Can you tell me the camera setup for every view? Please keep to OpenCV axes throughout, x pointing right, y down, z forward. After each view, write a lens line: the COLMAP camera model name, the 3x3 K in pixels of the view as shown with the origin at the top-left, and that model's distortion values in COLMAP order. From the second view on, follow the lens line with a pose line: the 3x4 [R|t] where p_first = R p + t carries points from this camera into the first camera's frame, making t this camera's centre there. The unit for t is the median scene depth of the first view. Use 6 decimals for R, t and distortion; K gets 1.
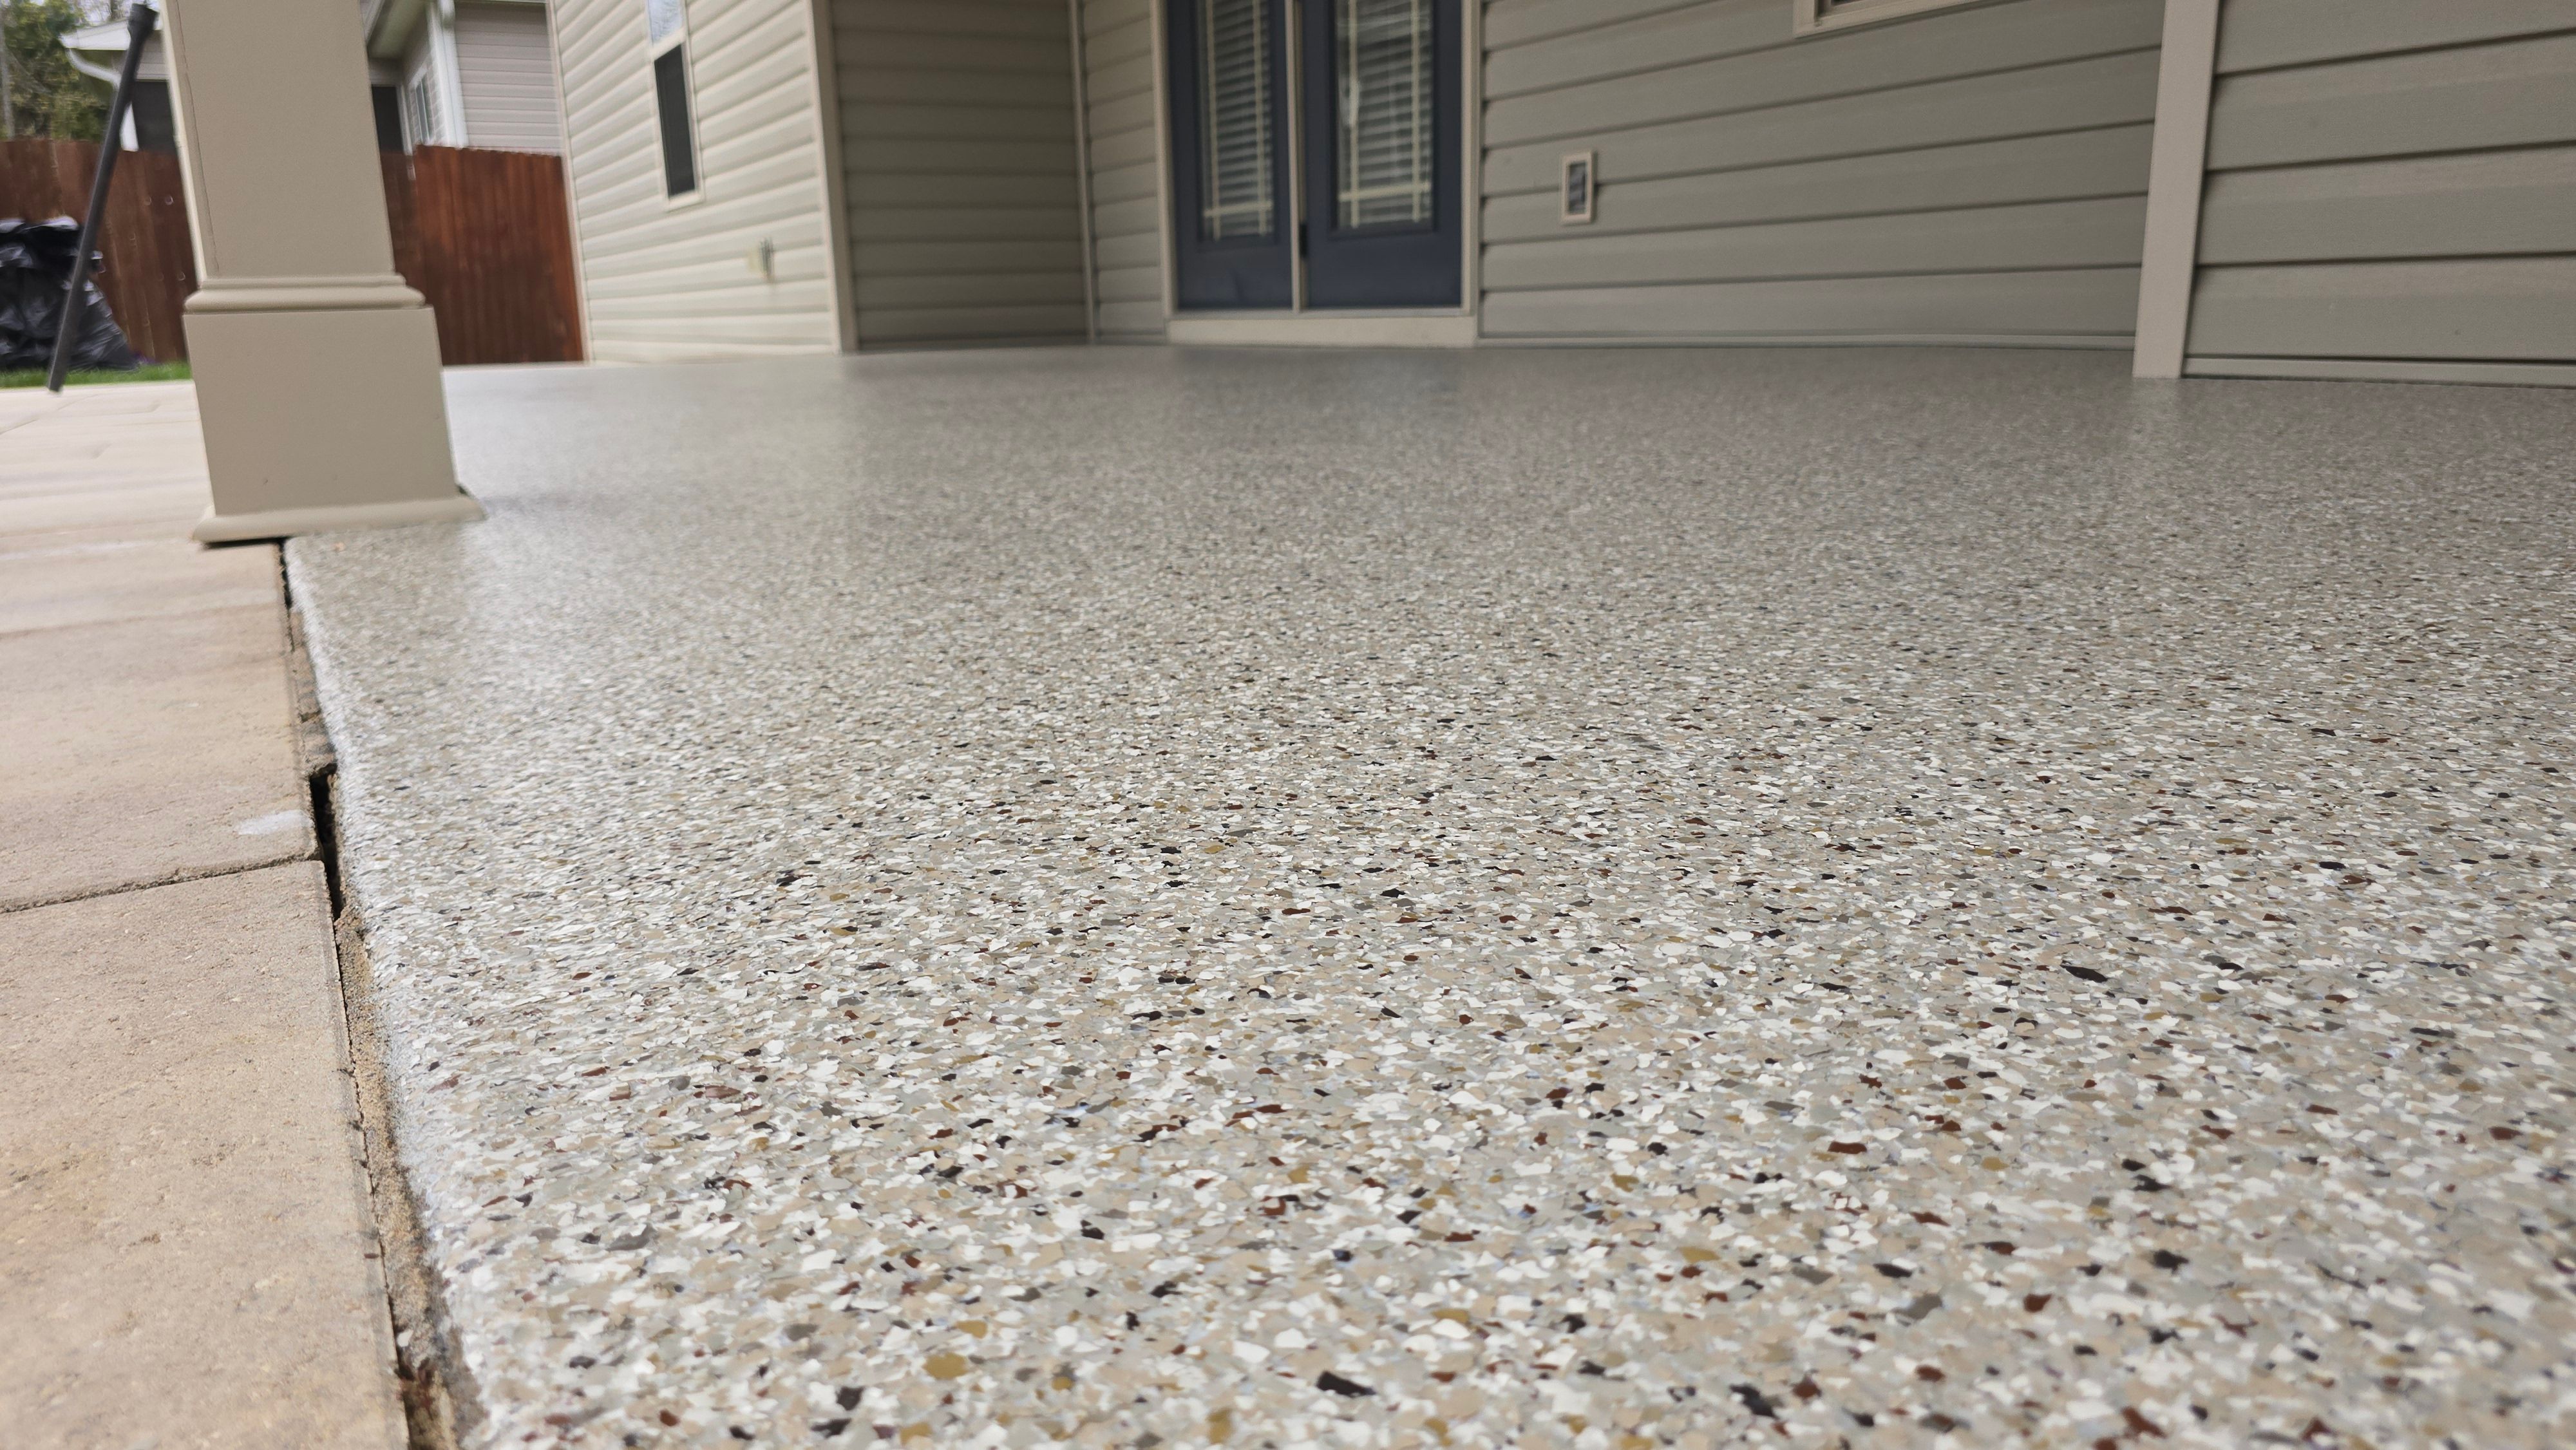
lens RADIAL K [[1756.6, 0, 1238.4], [0, 1756.6, 721.5], [0, 0, 1]] dist [0.057555, -0.086276]
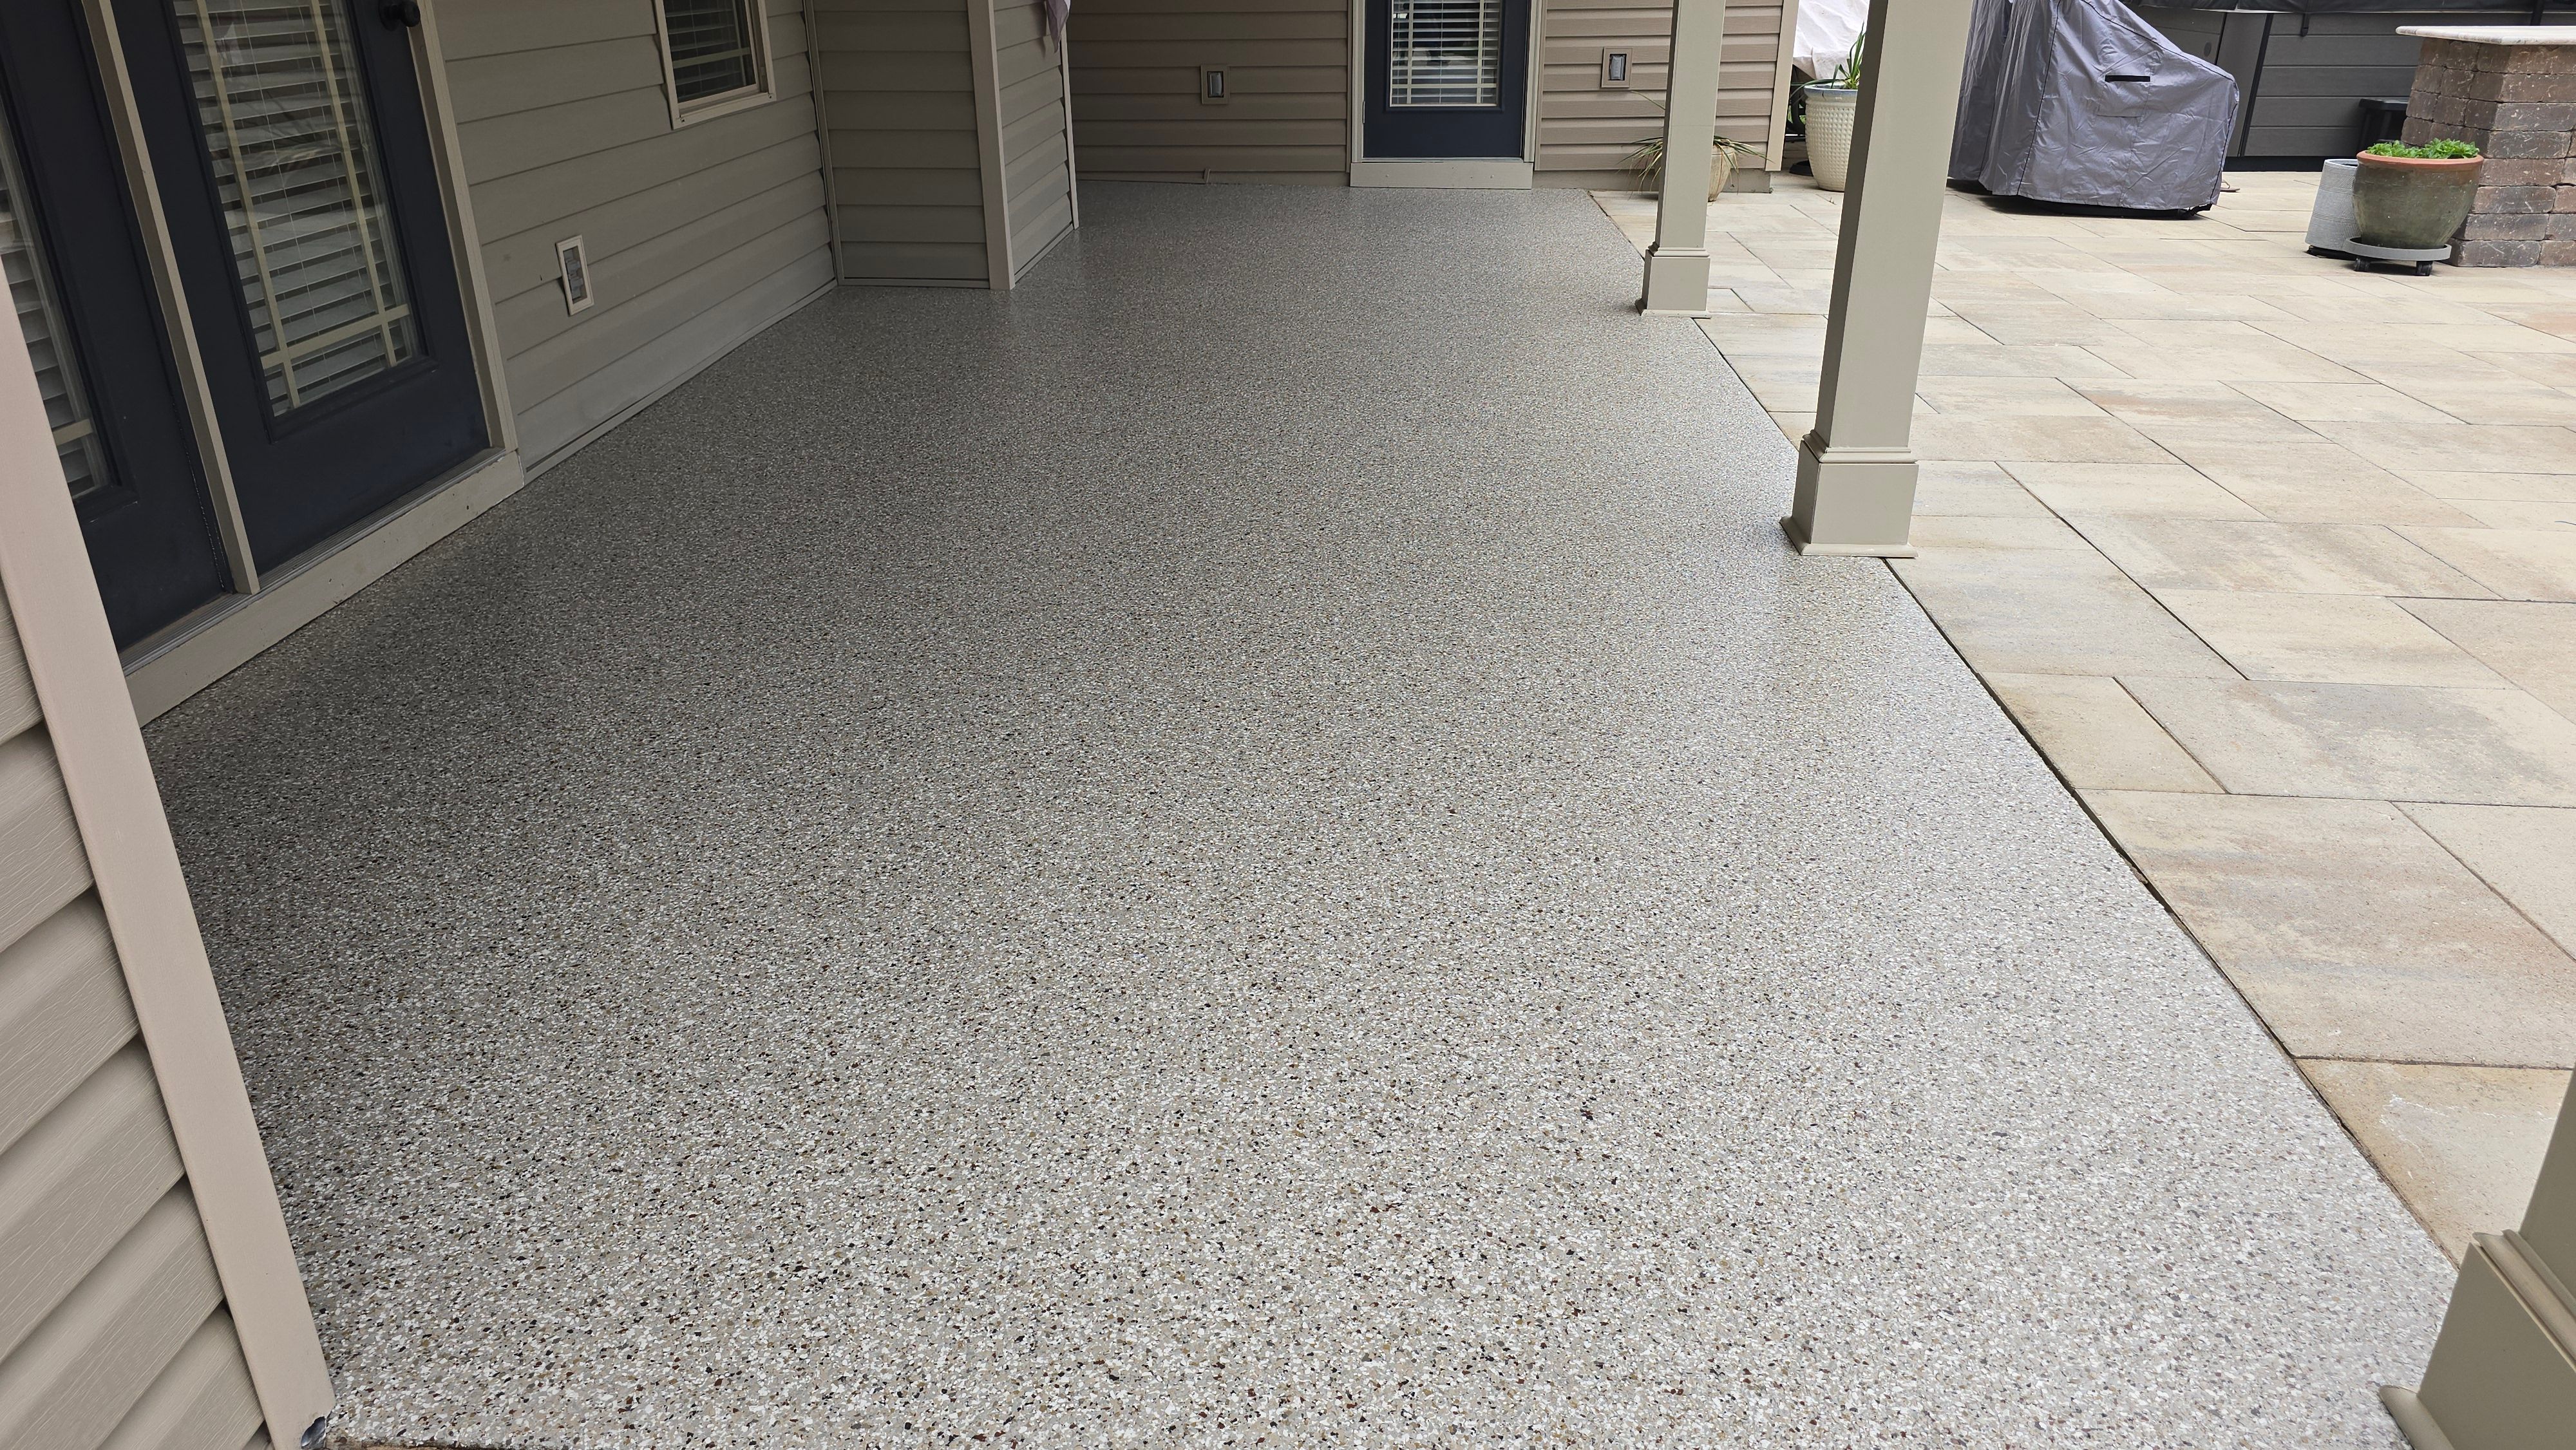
lens RADIAL K [[1742.8, 0, 1281.8], [0, 1742.8, 694.4], [0, 0, 1]] dist [0.067553, -0.063557]
pose [[-0.854425, -0.166245, 0.492261, -0.594082], [0.158067, 0.819352, 0.551069, -0.541752], [-0.494947, 0.548657, -0.673797, 1.471469]]
